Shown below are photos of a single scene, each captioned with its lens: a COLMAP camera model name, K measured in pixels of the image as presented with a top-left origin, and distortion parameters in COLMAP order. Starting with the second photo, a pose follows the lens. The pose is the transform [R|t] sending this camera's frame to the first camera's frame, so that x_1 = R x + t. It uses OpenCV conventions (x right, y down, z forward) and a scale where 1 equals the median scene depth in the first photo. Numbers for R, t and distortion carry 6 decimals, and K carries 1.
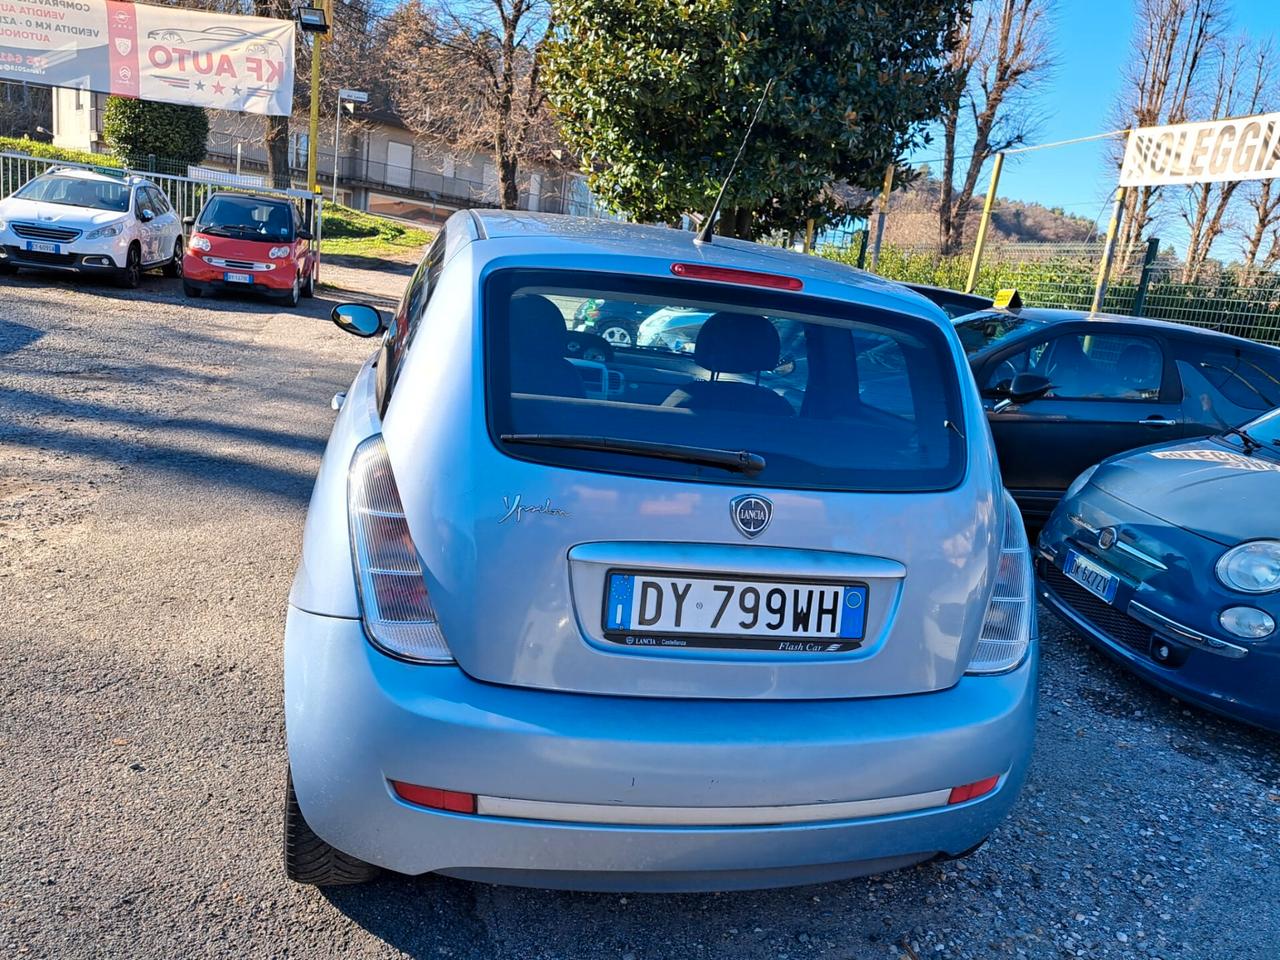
lens RADIAL K [[934.5, 0, 656.8], [0, 934.5, 463.7], [0, 0, 1]] dist [0.060794, -0.054295]
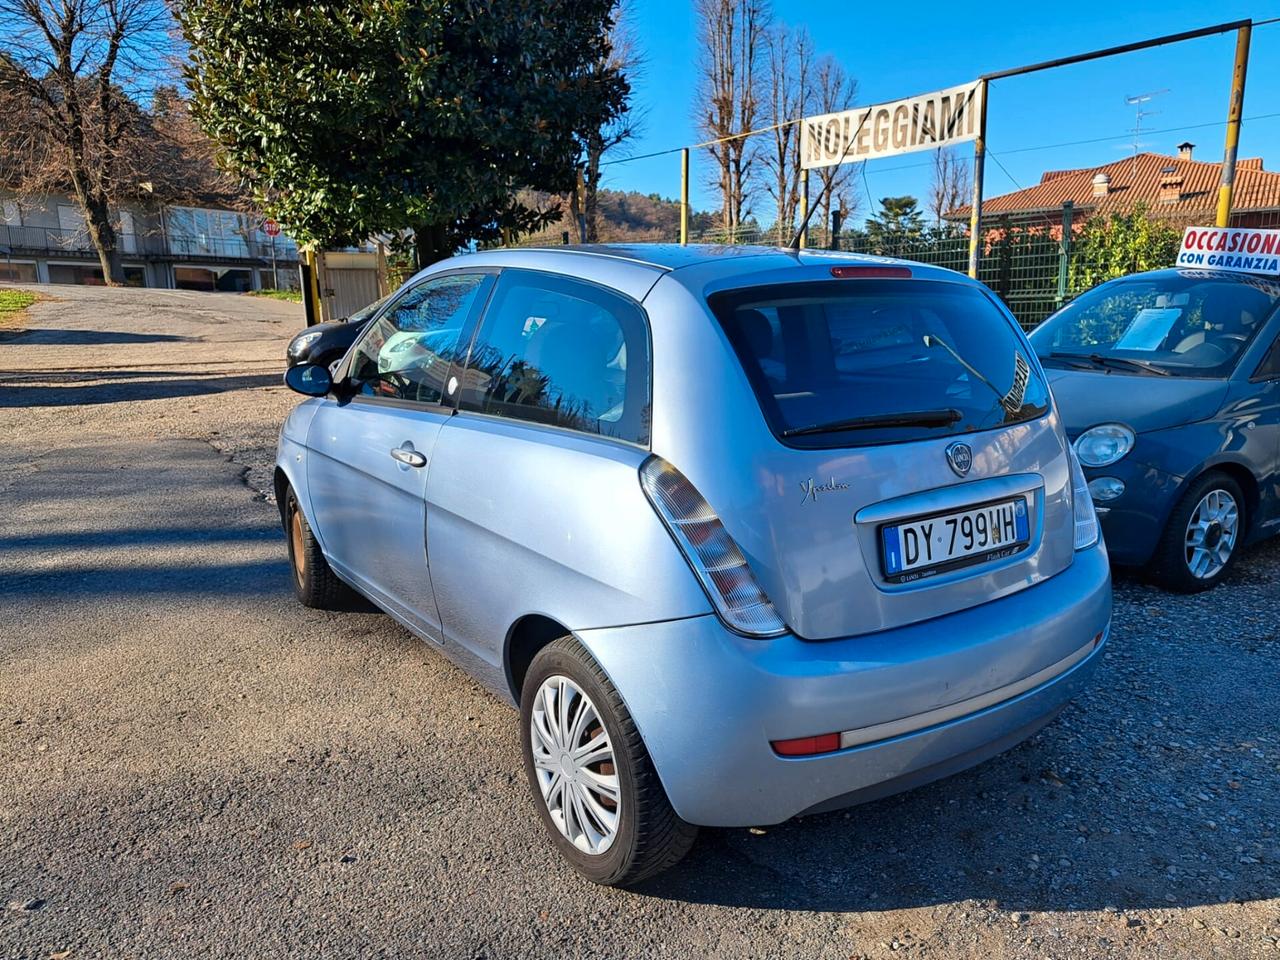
lens RADIAL K [[938.9, 0, 659.5], [0, 938.9, 469.3], [0, 0, 1]] dist [0.078867, -0.085194]
pose [[0.915475, -0.204308, 0.346646, -0.105921], [0.204670, 0.978169, 0.035993, -0.008687], [-0.346431, 0.037998, 0.937305, -0.005253]]
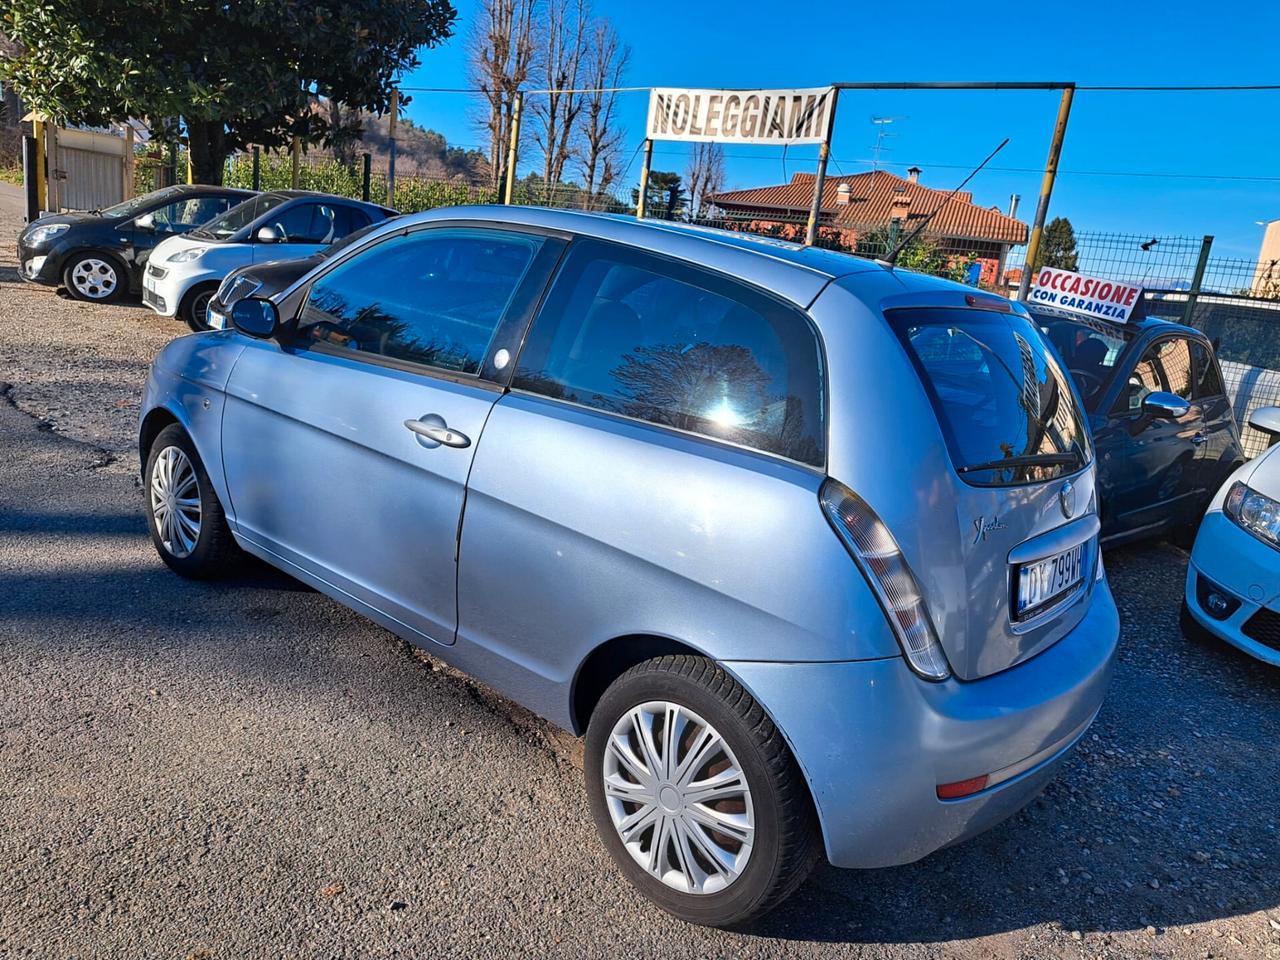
lens RADIAL K [[934.5, 0, 656.8], [0, 934.5, 463.7], [0, 0, 1]] dist [0.060794, -0.054295]
pose [[0.797597, -0.147086, 0.584983, -0.164050], [0.092590, 0.988175, 0.122220, -0.030368], [-0.596042, -0.043318, 0.801784, 0.045985]]
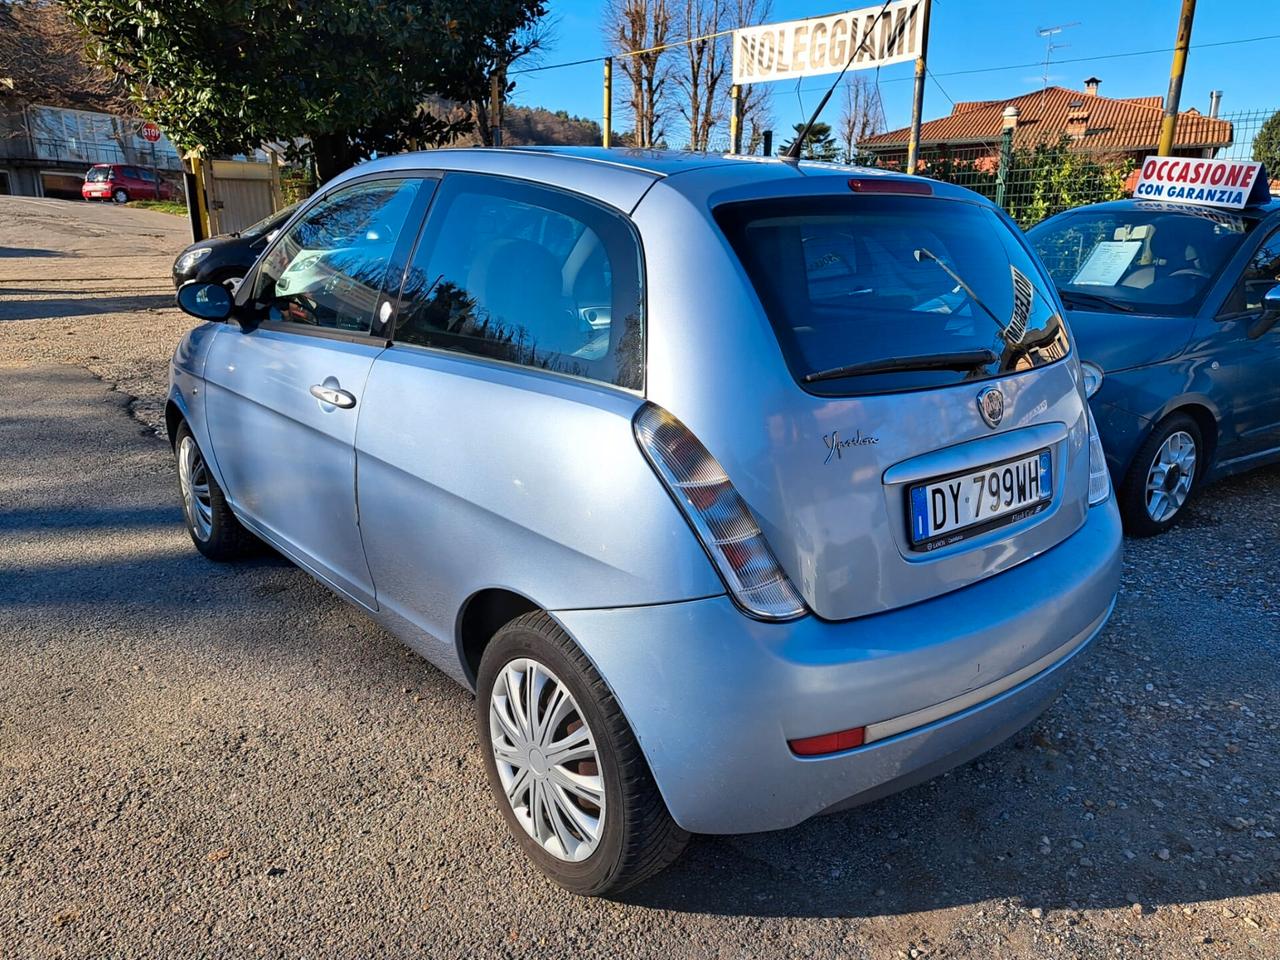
lens RADIAL K [[941.2, 0, 650.5], [0, 941.2, 468.4], [0, 0, 1]] dist [0.054338, -0.049980]
pose [[0.882776, -0.228587, 0.410433, -0.107450], [0.193099, 0.972982, 0.126567, -0.013618], [-0.428275, -0.032477, 0.903065, 0.027287]]
